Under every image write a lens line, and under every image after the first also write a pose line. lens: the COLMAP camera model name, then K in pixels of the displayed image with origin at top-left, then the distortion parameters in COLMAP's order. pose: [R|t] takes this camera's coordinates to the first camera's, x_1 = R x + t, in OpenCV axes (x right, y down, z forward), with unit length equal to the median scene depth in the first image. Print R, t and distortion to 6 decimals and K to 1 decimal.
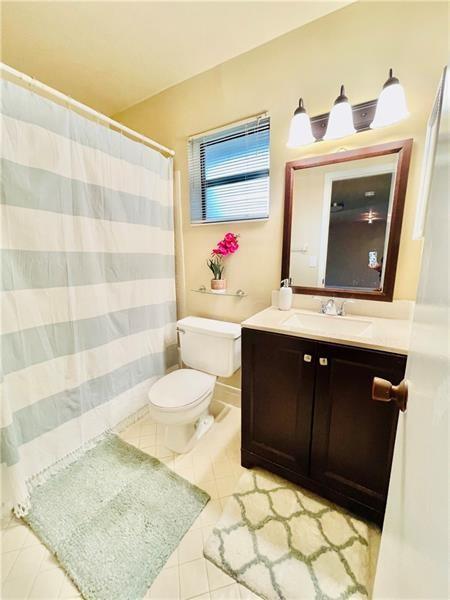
lens RADIAL K [[242.2, 0, 225.2], [0, 242.2, 301.8], [0, 0, 1]] dist [0.003312, -0.000902]
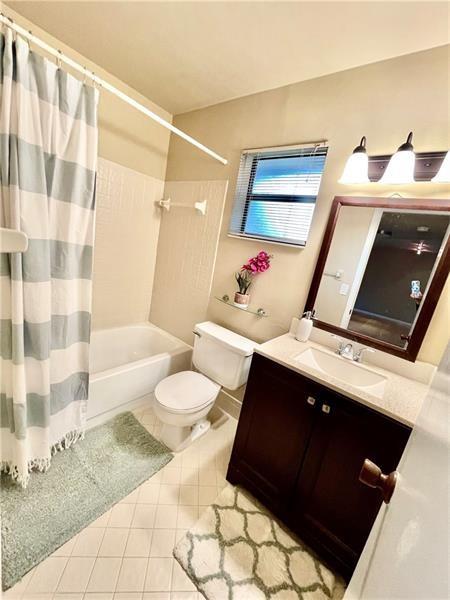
lens RADIAL K [[242.2, 0, 225.6], [0, 242.2, 299.0], [0, 0, 1]] dist [0.003312, -0.000902]
pose [[0.973238, 0.209012, -0.095511, 0.003044], [-0.206695, 0.977827, 0.033650, -0.113503], [0.100427, -0.013008, 0.994859, -0.022923]]
